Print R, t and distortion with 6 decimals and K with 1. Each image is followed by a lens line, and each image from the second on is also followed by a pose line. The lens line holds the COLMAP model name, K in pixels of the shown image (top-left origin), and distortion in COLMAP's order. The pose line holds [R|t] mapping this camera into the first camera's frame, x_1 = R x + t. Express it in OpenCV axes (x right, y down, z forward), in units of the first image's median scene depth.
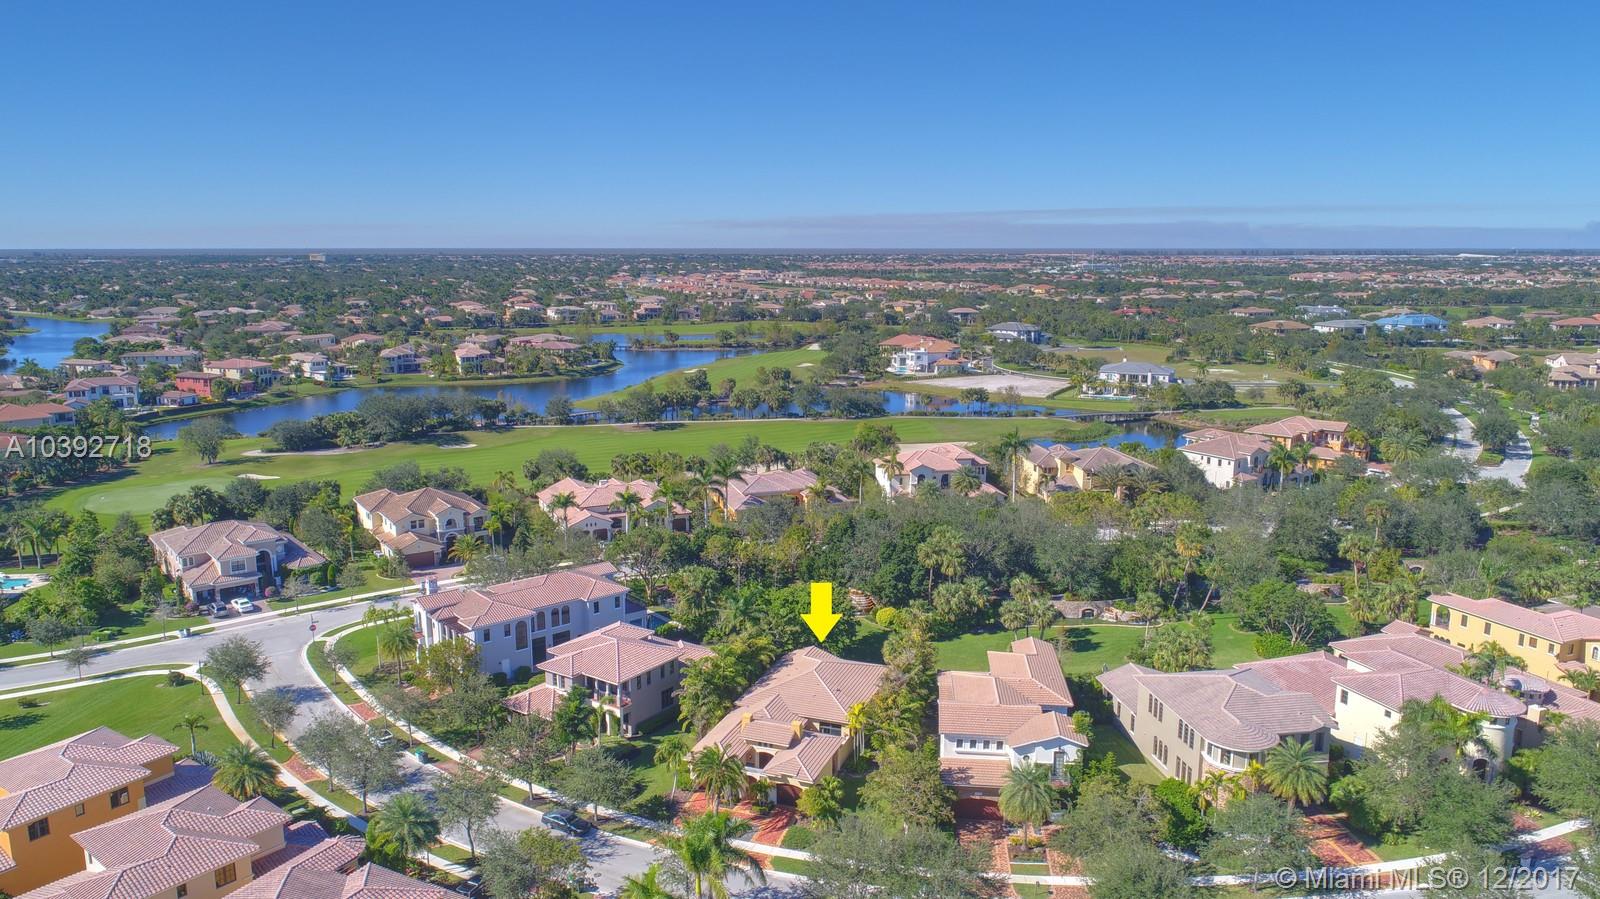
lens RADIAL K [[1121.5, 0, 800.0], [0, 1121.5, 449.5], [0, 0, 1]] dist [0.005006, -0.010120]
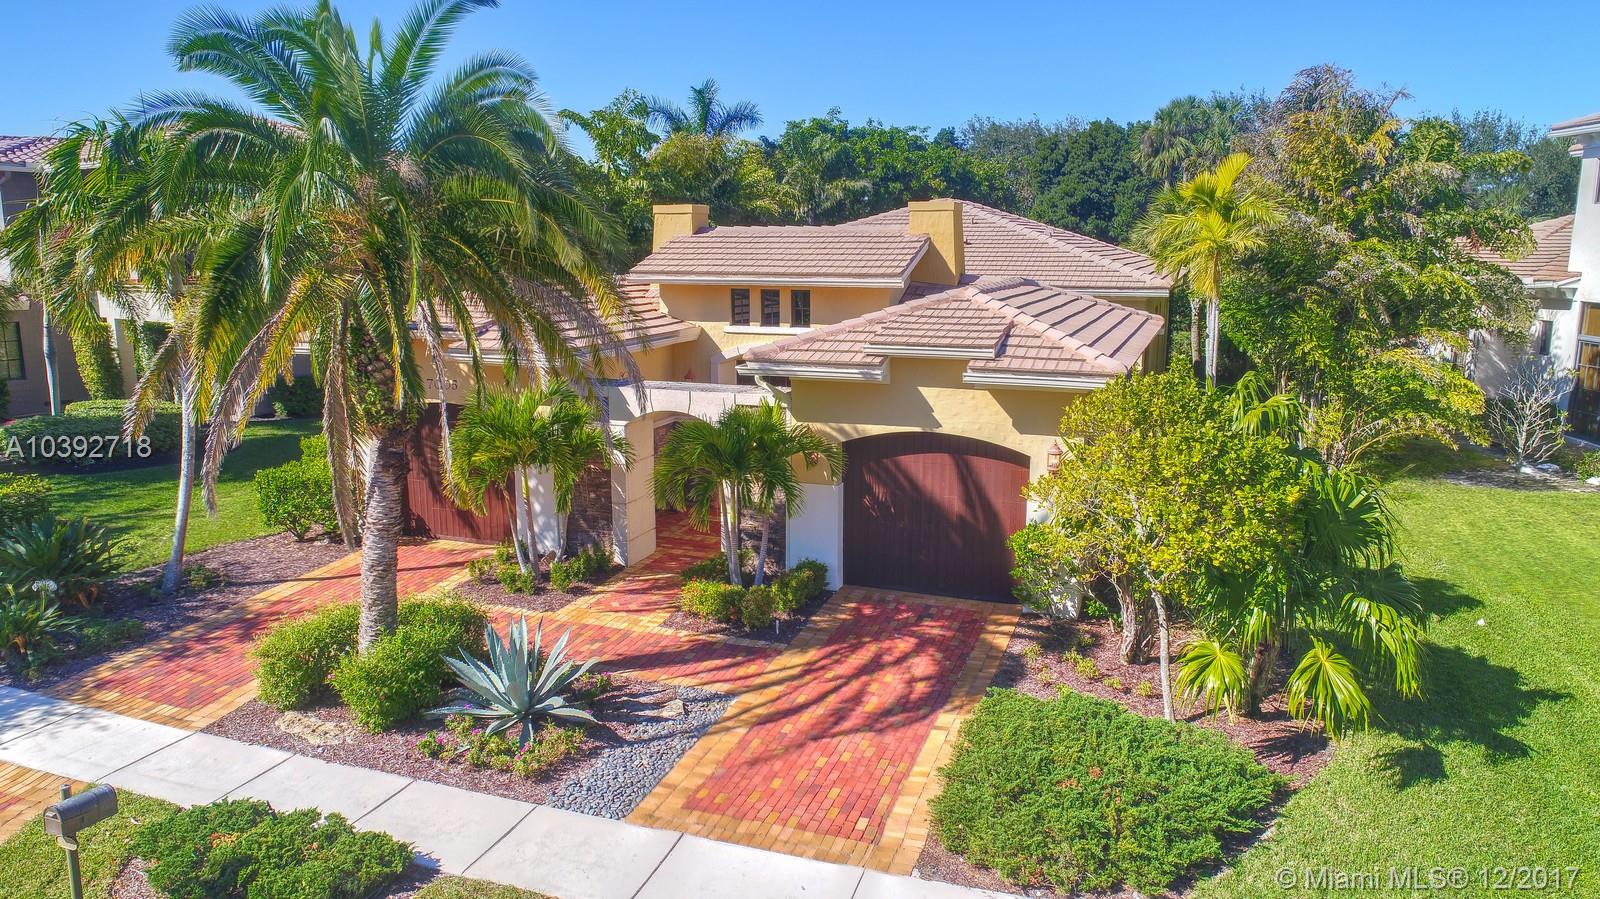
lens RADIAL K [[1121.5, 0, 800.0], [0, 1121.5, 449.5], [0, 0, 1]] dist [0.005006, -0.010120]
pose [[0.999988, -0.002450, -0.004258, -0.019767], [0.002465, 0.999991, 0.003482, 0.222796], [0.004249, -0.003493, 0.999985, 0.634025]]
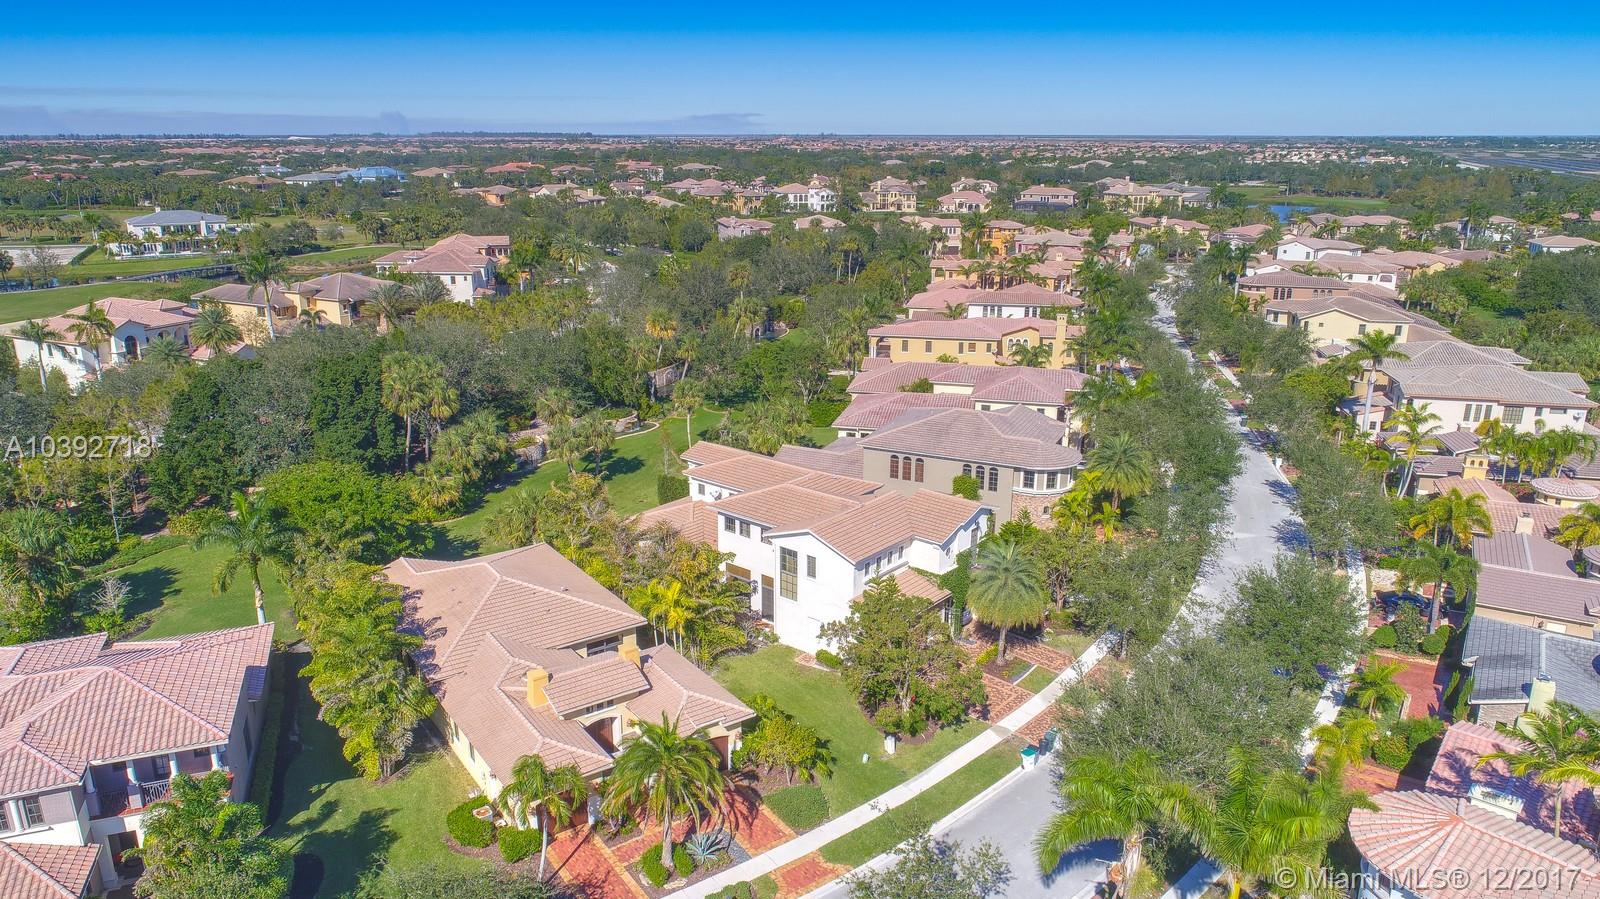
lens RADIAL K [[1069.2, 0, 800.0], [0, 1069.2, 449.5], [0, 0, 1]] dist [-0.003791, -0.003337]
pose [[0.550247, -0.230872, 0.802450, -0.281492], [0.148885, 0.972743, 0.177775, 0.051406], [-0.821621, 0.021652, 0.569622, 0.486379]]
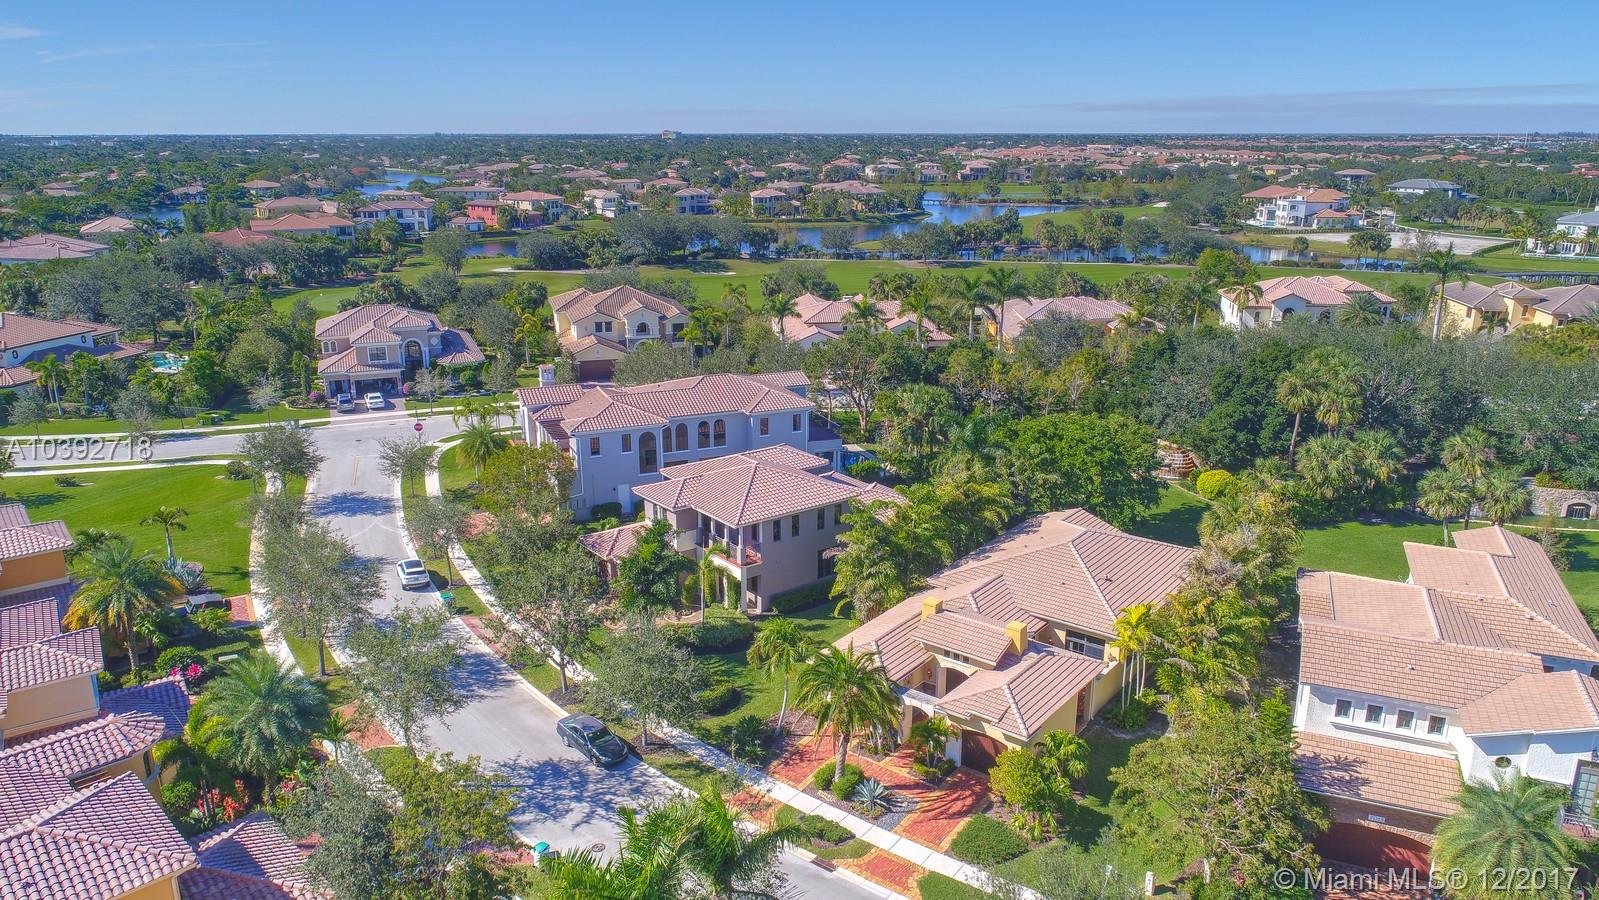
lens RADIAL K [[1120.8, 0, 799.5], [0, 1120.8, 450.0], [0, 0, 1]] dist [0.005006, -0.010120]
pose [[0.954903, 0.082750, -0.285156, 0.035029], [-0.056401, 0.993446, 0.099418, 0.086071], [0.291513, -0.078851, 0.953311, 0.354041]]
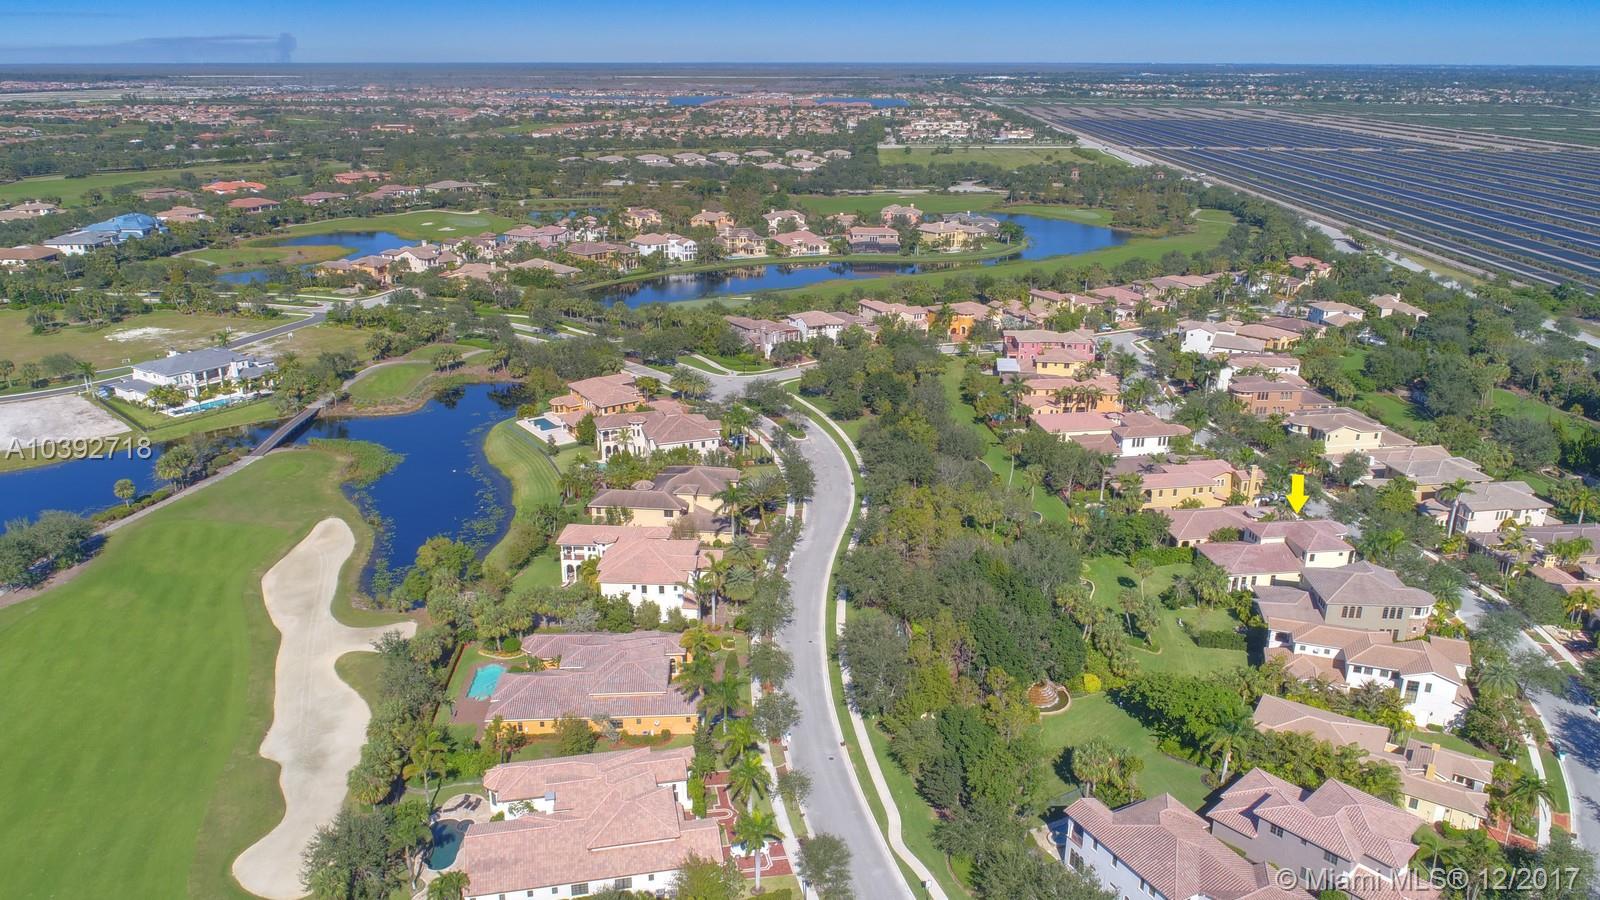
lens RADIAL K [[1121.5, 0, 800.0], [0, 1121.5, 450.0], [0, 0, 1]] dist [0.005006, -0.010120]
pose [[0.204589, -0.315335, 0.926664, -0.959457], [0.172807, 0.943455, 0.282896, -0.437584], [-0.963473, 0.102257, 0.247513, 1.046870]]
